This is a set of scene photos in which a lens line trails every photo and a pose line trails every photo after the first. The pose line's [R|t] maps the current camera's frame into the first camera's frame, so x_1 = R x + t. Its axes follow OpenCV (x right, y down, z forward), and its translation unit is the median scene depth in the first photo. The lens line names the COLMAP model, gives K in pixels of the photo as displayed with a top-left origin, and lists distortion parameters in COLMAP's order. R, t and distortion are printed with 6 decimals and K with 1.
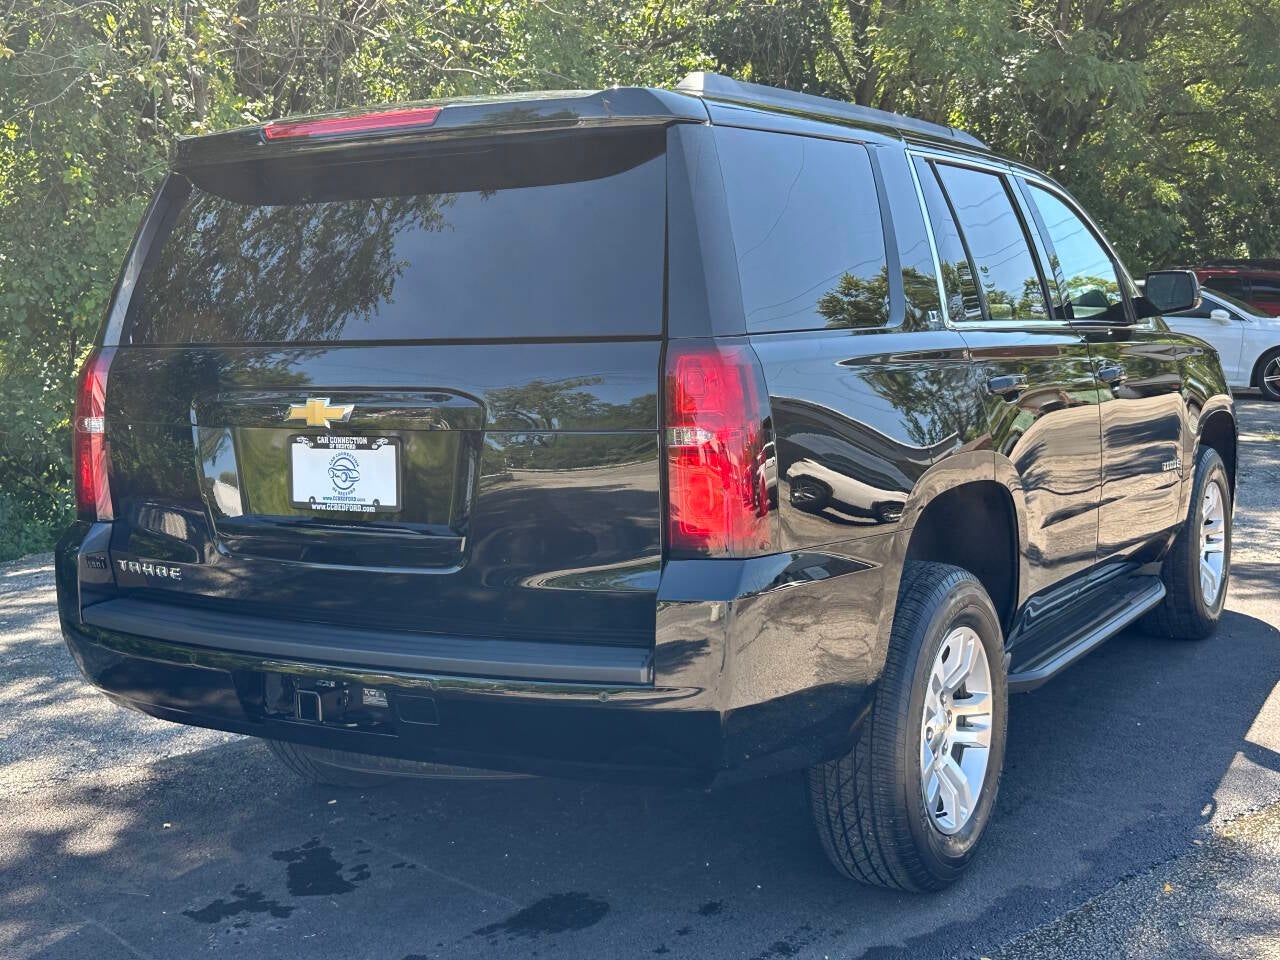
lens RADIAL K [[1599.9, 0, 639.0], [0, 1599.9, 473.4], [0, 0, 1]] dist [0.107897, 0.000000]
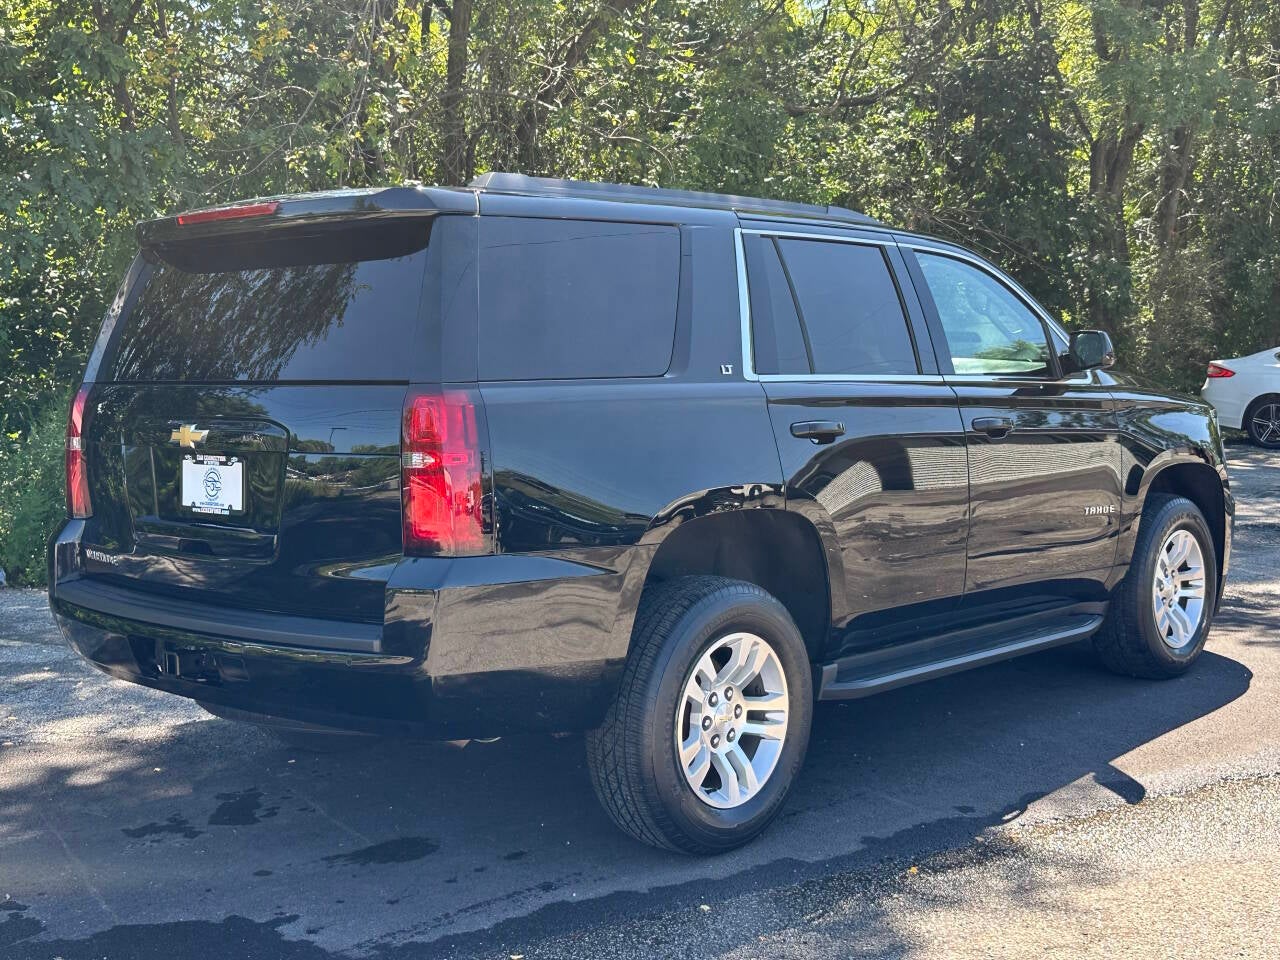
lens RADIAL K [[1599.9, 0, 632.5], [0, 1599.9, 467.7], [0, 0, 1]] dist [0.107897, 0.000000]
pose [[0.979563, 0.028135, -0.199161, 0.365051], [-0.034361, 0.999021, -0.027873, 0.010292], [0.198182, 0.034147, 0.979570, -0.176447]]
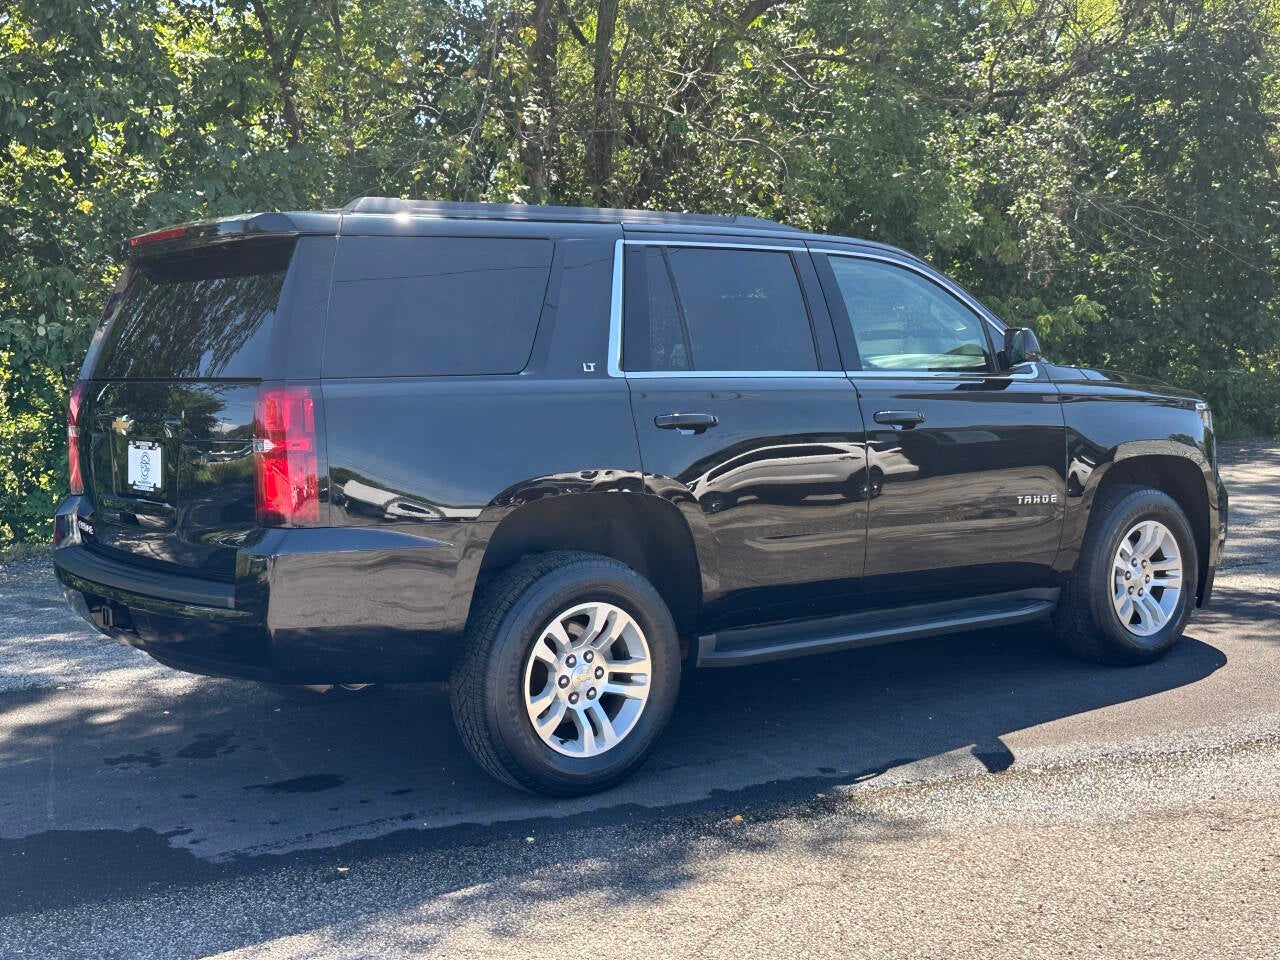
lens RADIAL K [[1599.9, 0, 614.4], [0, 1599.9, 470.7], [0, 0, 1]] dist [0.107897, 0.000000]
pose [[0.927572, 0.037644, -0.371743, 0.723408], [-0.046084, 0.998842, -0.013842, 0.004968], [0.370792, 0.029971, 0.928232, -0.227056]]
